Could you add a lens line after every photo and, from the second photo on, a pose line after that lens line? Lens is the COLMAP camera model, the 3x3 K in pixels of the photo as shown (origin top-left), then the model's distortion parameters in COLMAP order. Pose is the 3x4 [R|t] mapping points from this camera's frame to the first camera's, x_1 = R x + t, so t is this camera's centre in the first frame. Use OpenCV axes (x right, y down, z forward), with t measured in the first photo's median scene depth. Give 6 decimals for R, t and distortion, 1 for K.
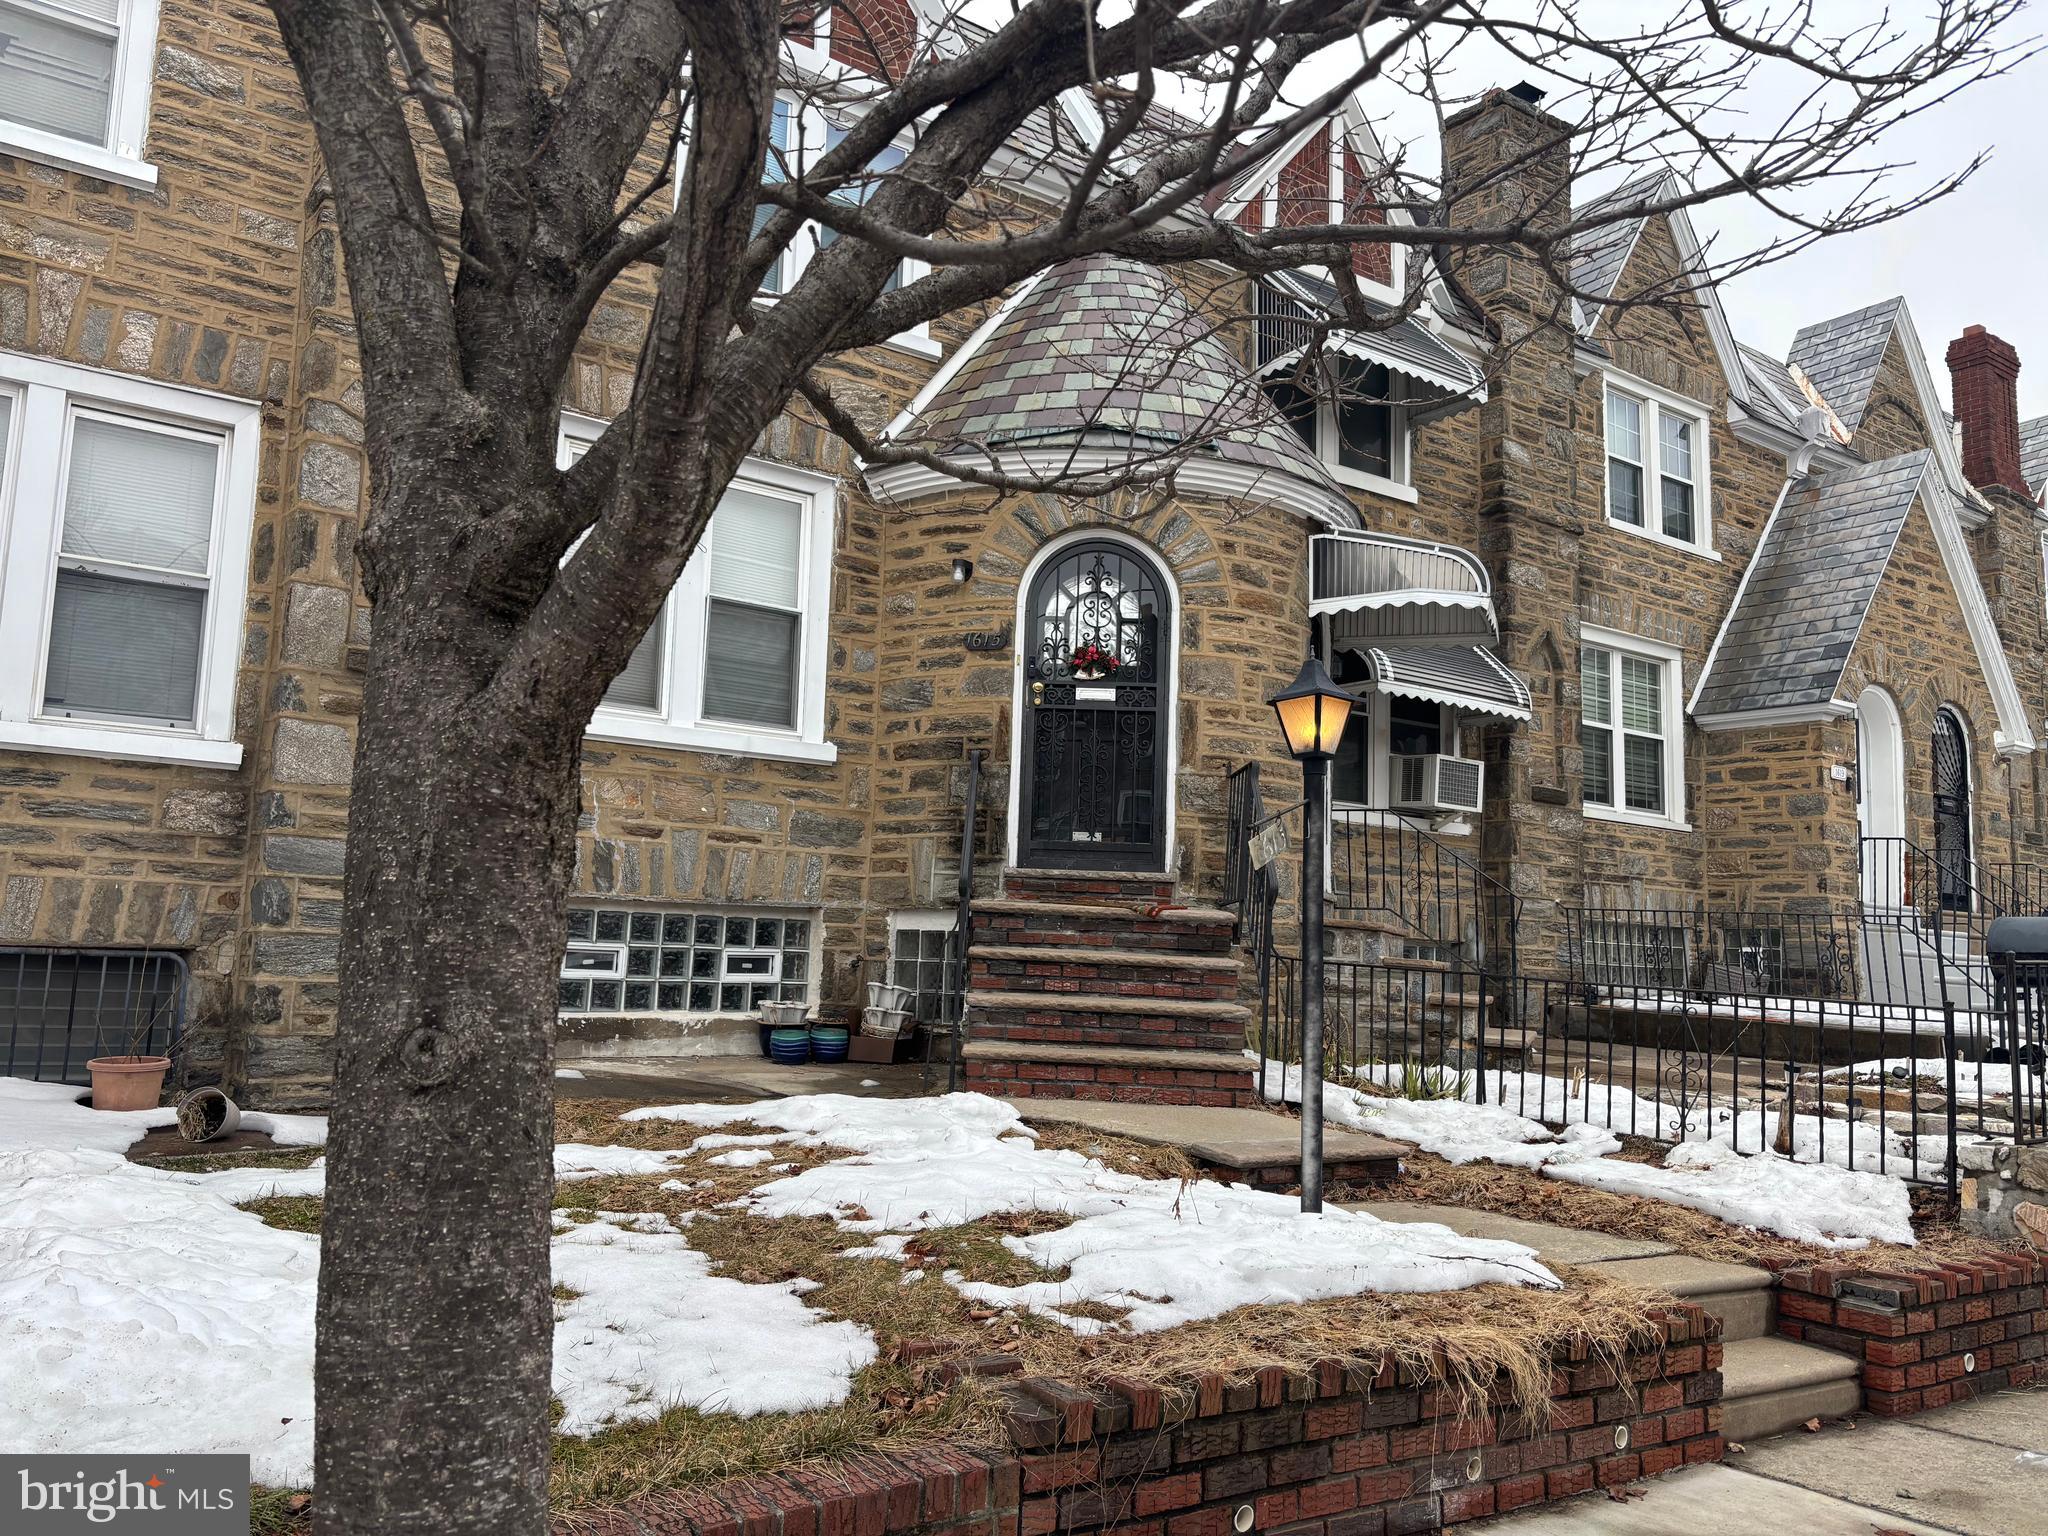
lens RADIAL K [[1524.5, 0, 1024.0], [0, 1524.5, 768.0], [0, 0, 1]] dist [0.080429, -0.087764]
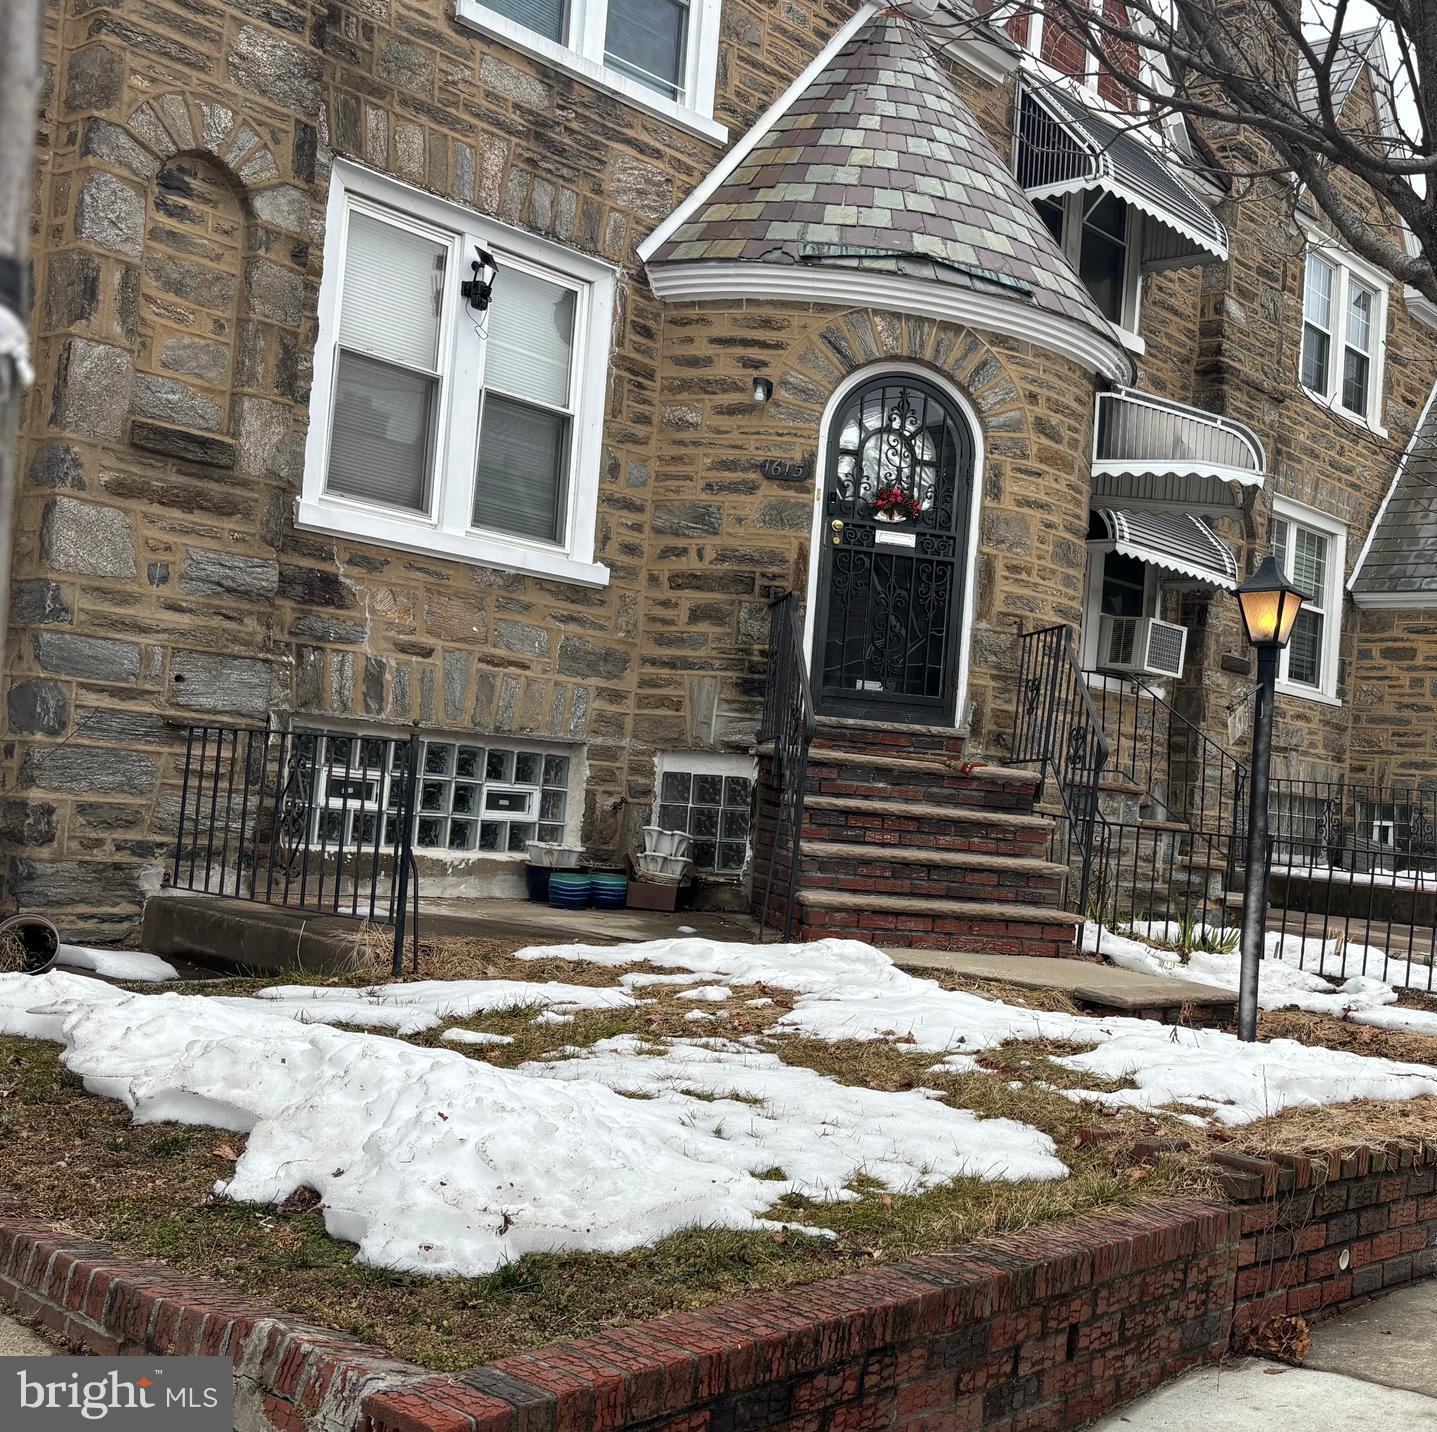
lens RADIAL K [[1827.3, 0, 1017.9], [0, 1827.3, 740.8], [0, 0, 1]] dist [0.074025, -0.056283]
pose [[0.947848, 0.053997, 0.314115, -0.231416], [-0.081230, 0.993925, 0.074256, -0.013364], [-0.308197, -0.095899, 0.946477, -0.125372]]
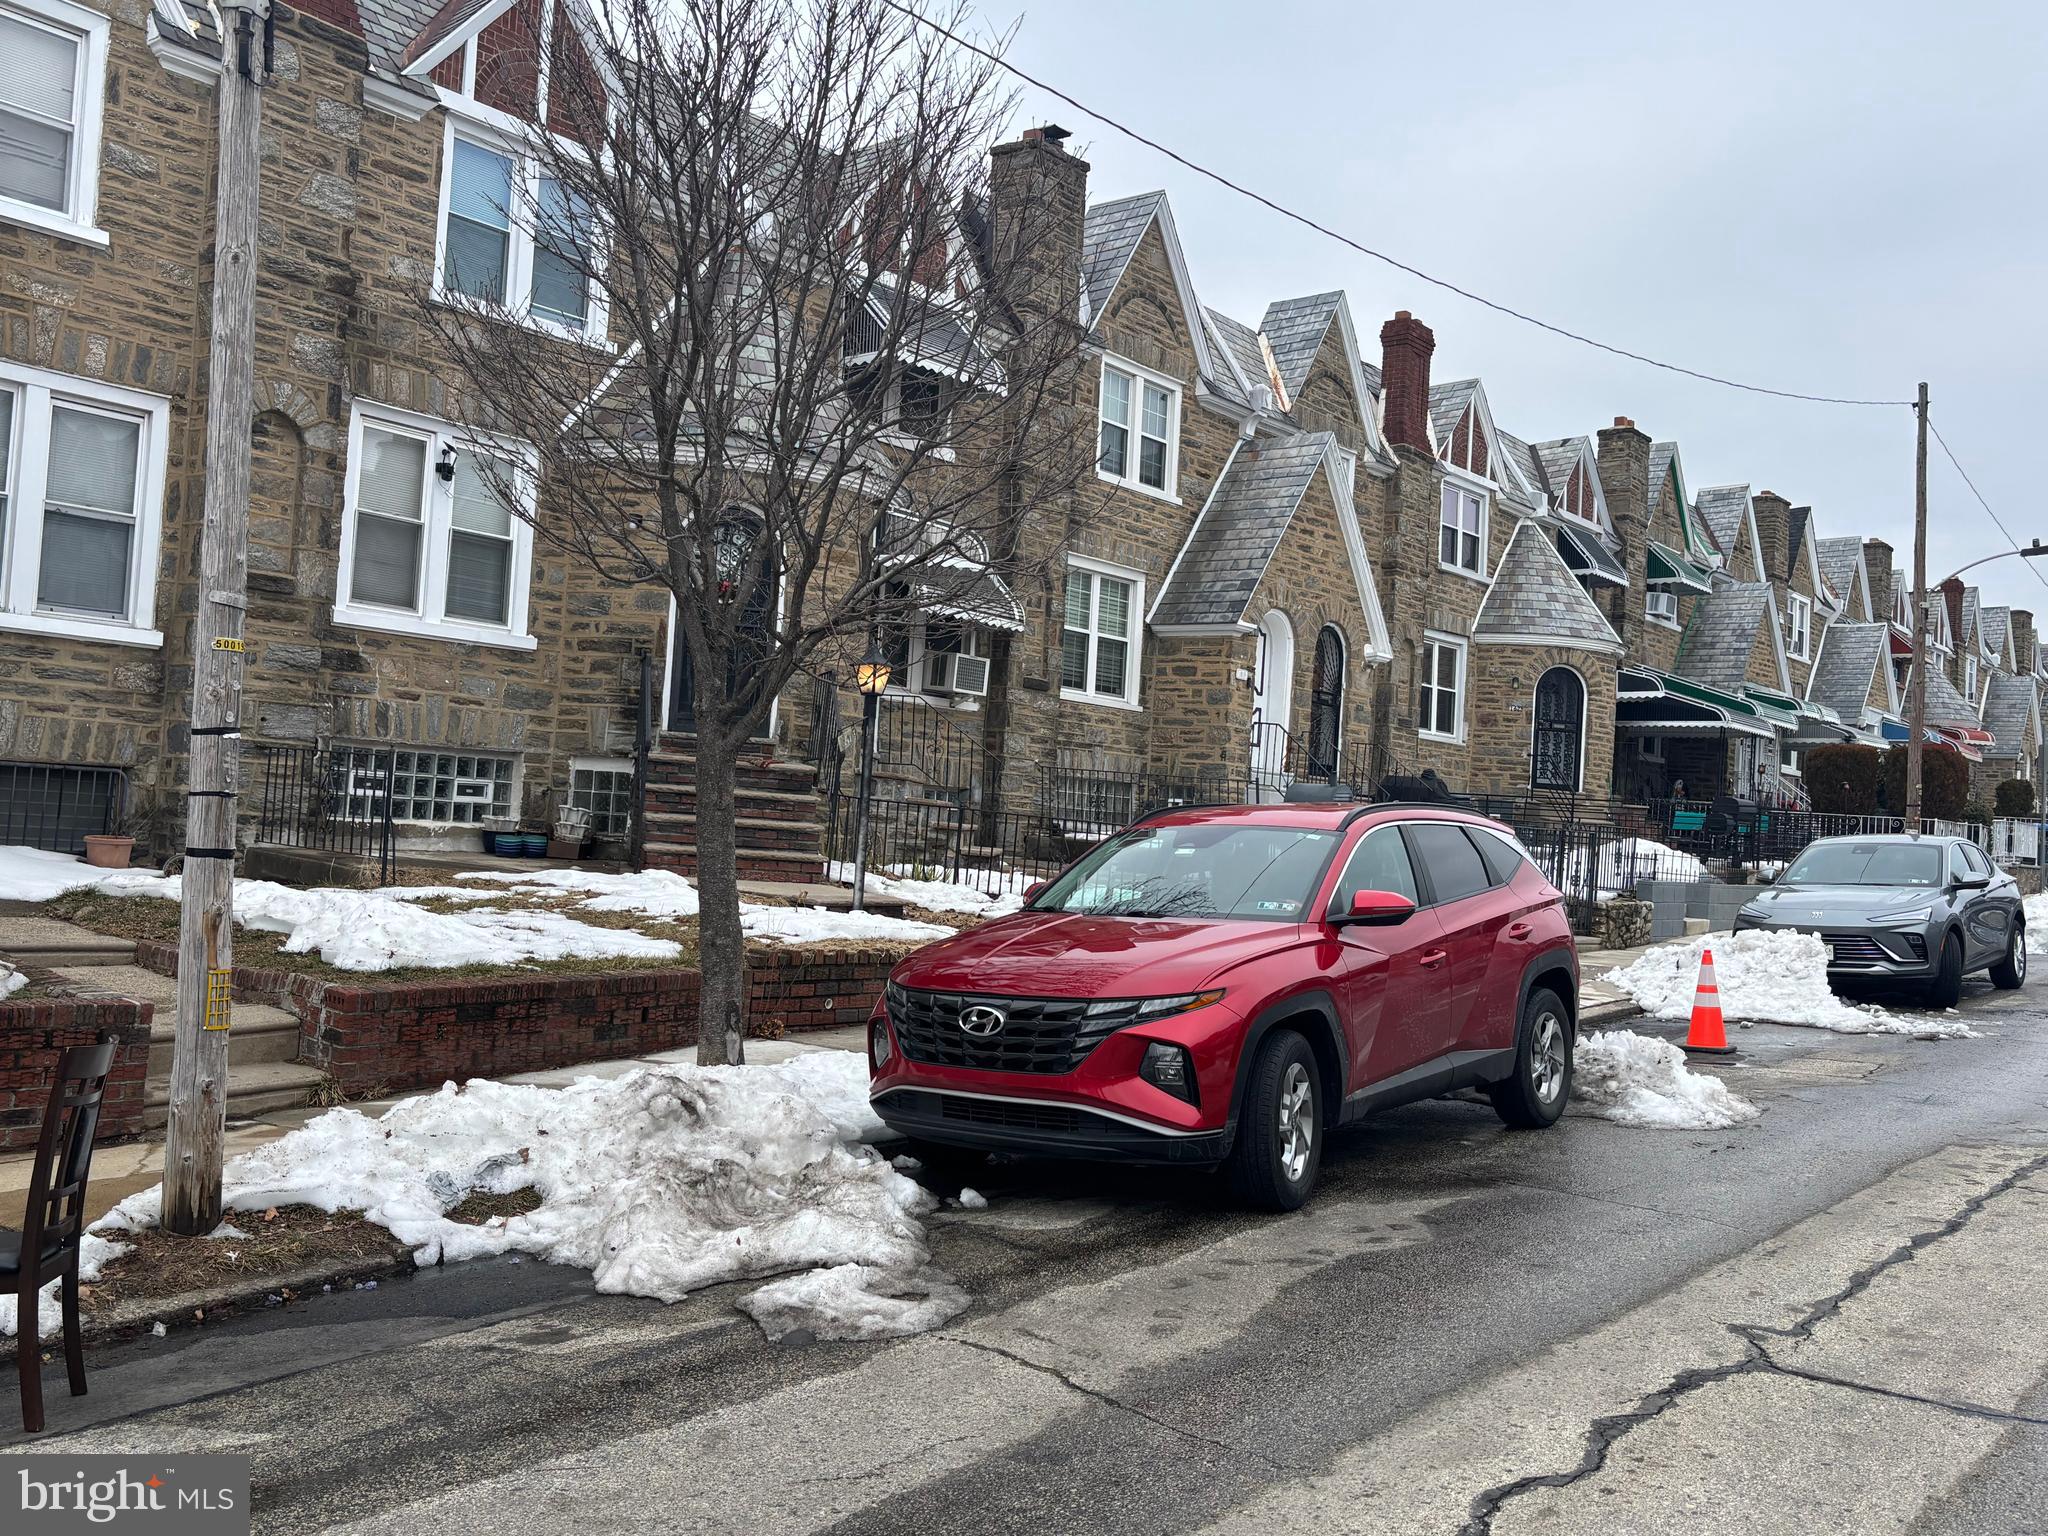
lens RADIAL K [[1826.8, 0, 1034.4], [0, 1826.8, 731.0], [0, 0, 1]] dist [0.076215, -0.112427]
pose [[0.958641, 0.040496, 0.281723, -0.157464], [-0.064478, 0.994992, 0.076383, -0.089002], [-0.277219, -0.091388, 0.956451, -0.760845]]
